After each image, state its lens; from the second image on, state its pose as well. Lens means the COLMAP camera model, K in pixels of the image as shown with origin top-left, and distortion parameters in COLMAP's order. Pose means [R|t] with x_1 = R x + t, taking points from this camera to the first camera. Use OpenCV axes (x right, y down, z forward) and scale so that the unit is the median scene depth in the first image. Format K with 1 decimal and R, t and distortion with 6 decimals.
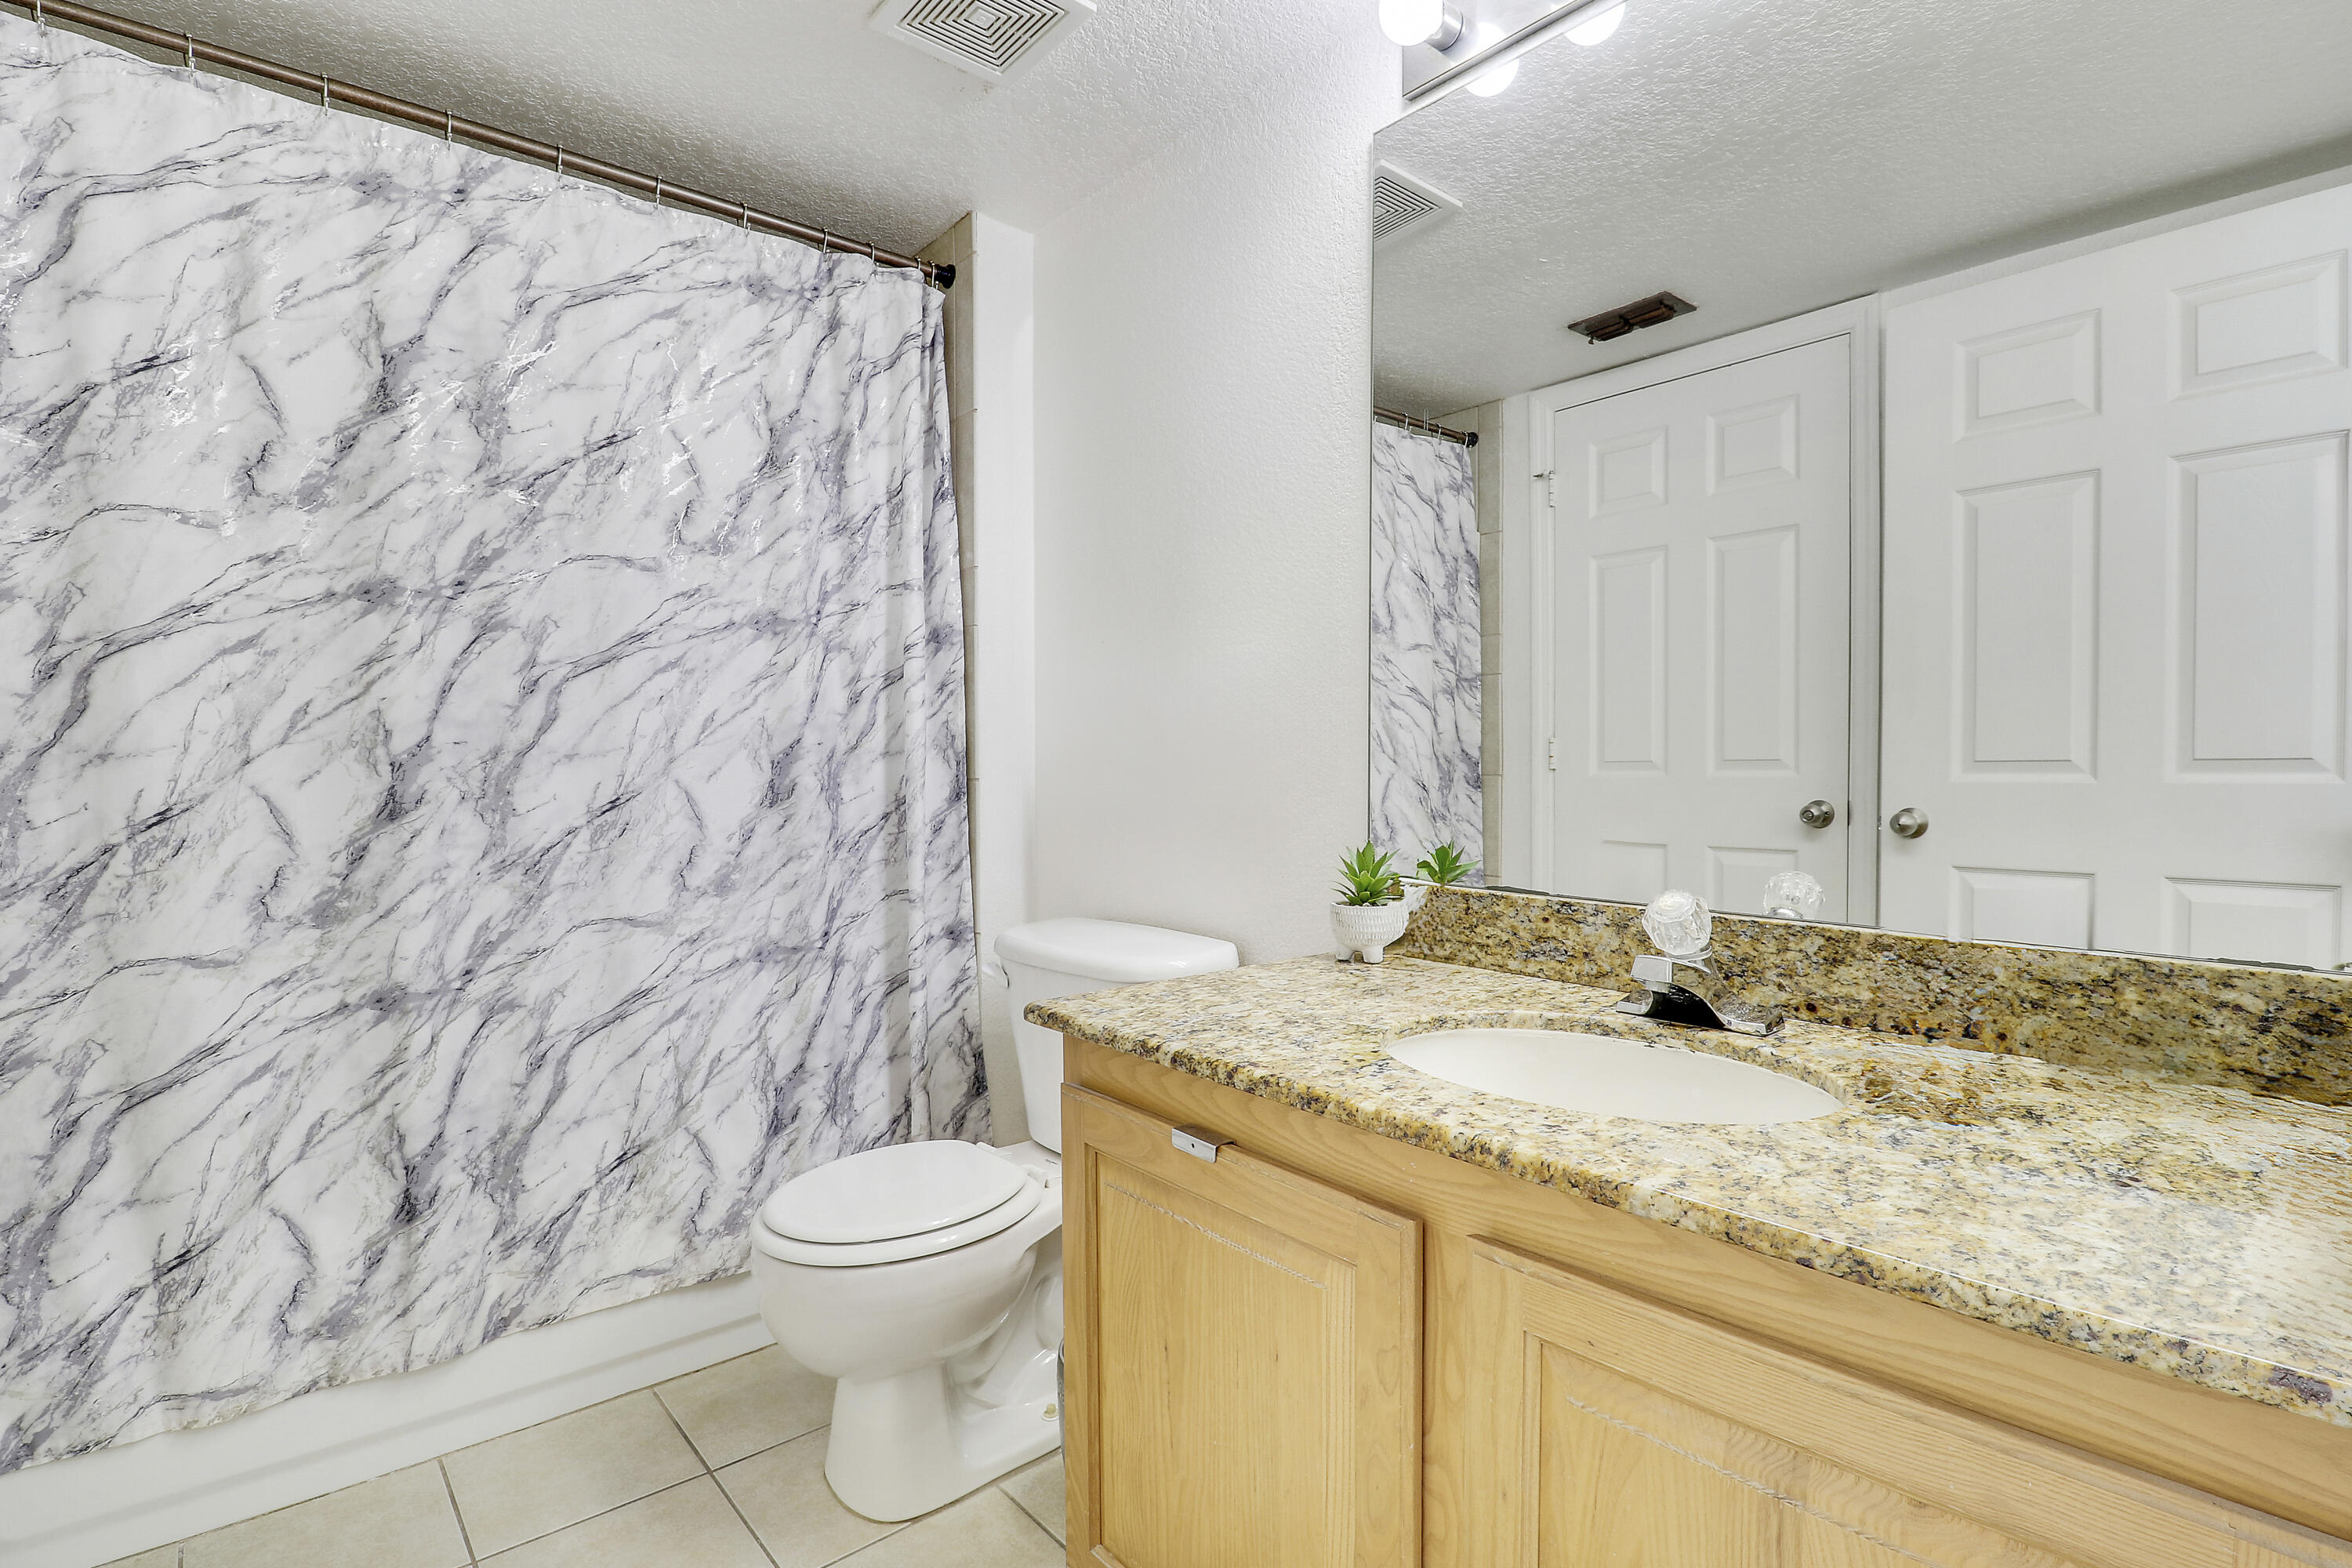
lens RADIAL K [[1111.5, 0, 1177.3], [0, 1111.5, 801.9], [0, 0, 1]] dist [-0.025644, -0.003644]
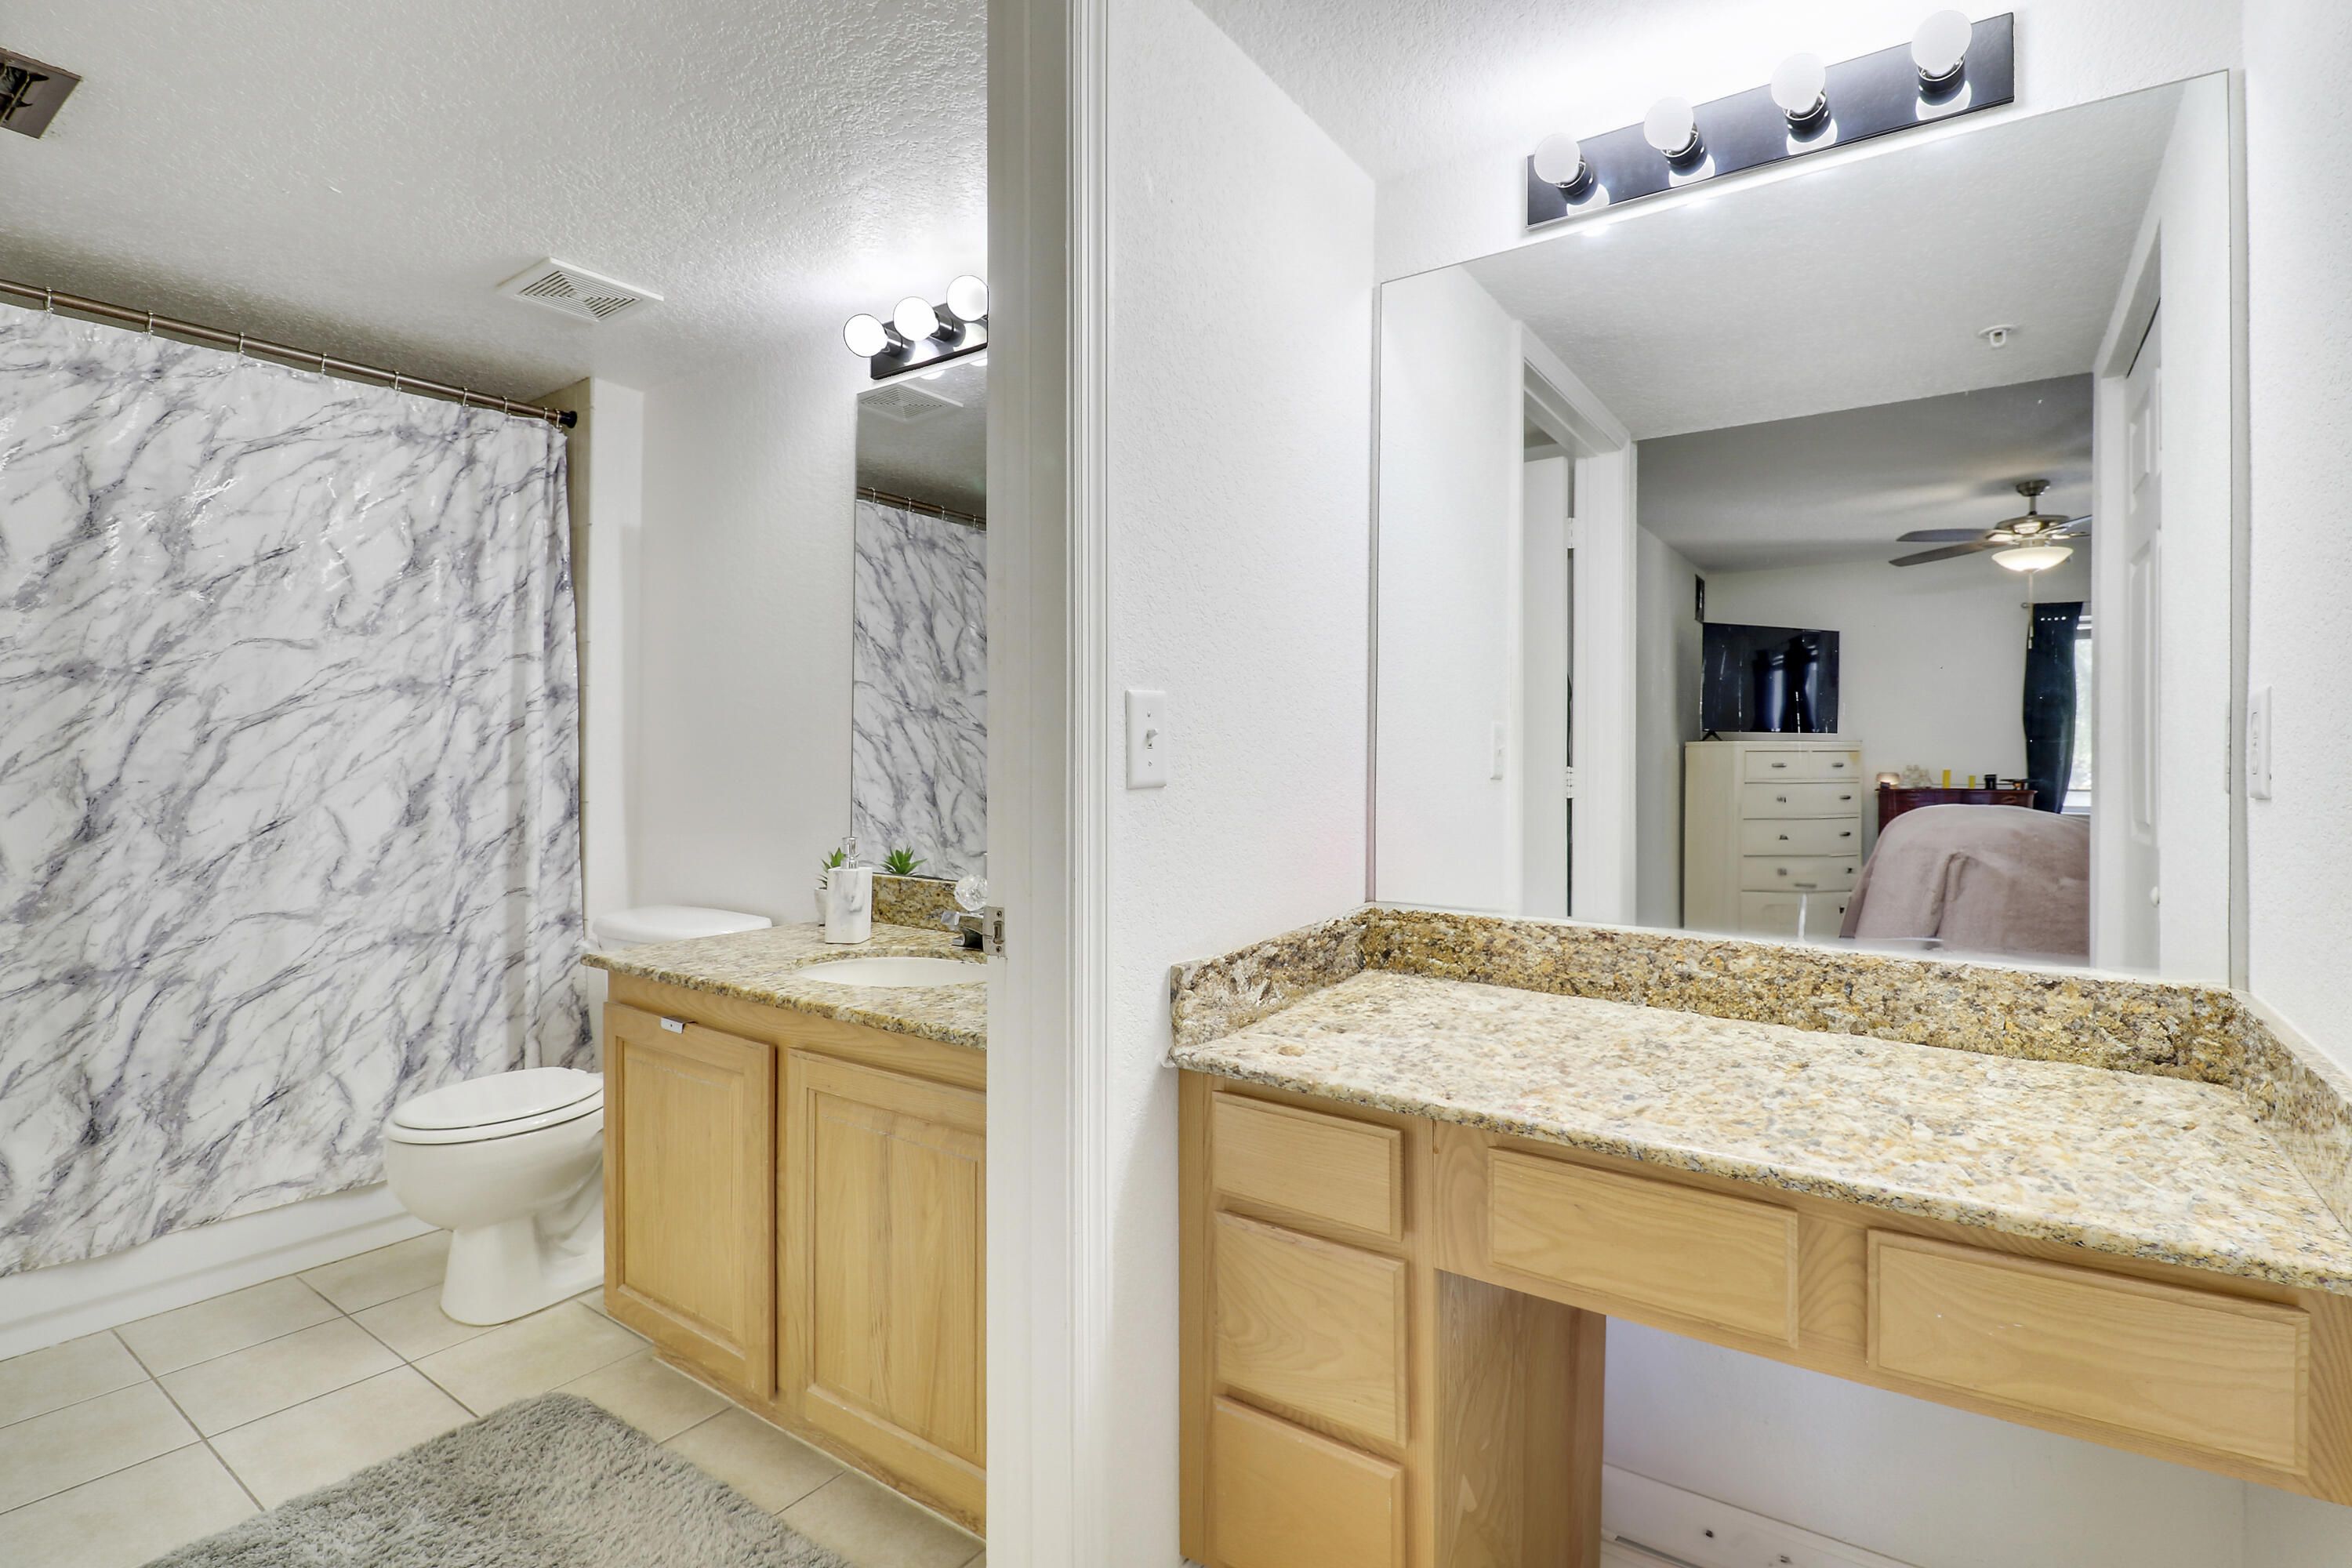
lens RADIAL K [[1111.5, 0, 1212.9], [0, 1111.5, 752.3], [0, 0, 1]] dist [-0.025644, -0.003644]
pose [[0.962244, 0.007917, 0.272072, 0.218720], [0.003159, 0.999185, -0.040245, -0.030234], [-0.272169, 0.039585, 0.961435, -0.564345]]
